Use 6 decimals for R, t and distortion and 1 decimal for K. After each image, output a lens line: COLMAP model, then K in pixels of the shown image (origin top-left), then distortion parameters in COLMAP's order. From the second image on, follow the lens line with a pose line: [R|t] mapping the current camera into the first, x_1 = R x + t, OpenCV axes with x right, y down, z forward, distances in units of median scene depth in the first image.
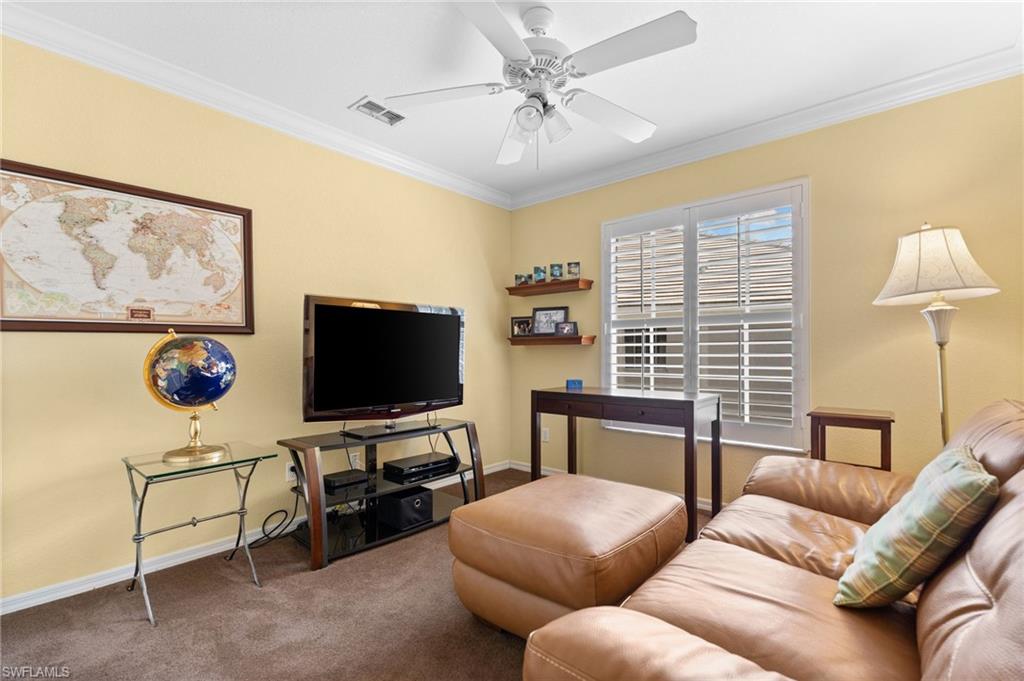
lens RADIAL K [[459.8, 0, 514.3], [0, 459.8, 350.7], [0, 0, 1]] dist [0.000039, 0.000446]
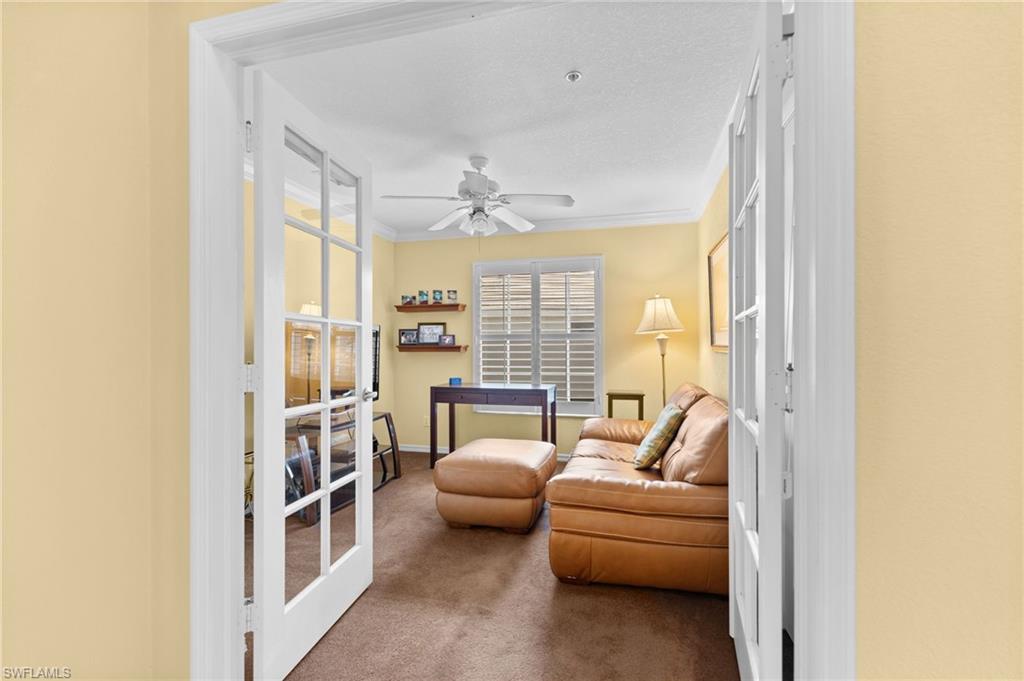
lens RADIAL K [[459.8, 0, 514.3], [0, 459.8, 350.7], [0, 0, 1]] dist [0.000039, 0.000446]
pose [[0.896055, -0.004974, 0.443916, -0.325614], [-0.001306, 0.999903, 0.013841, -0.037342], [-0.443942, -0.012982, 0.895962, -0.305580]]
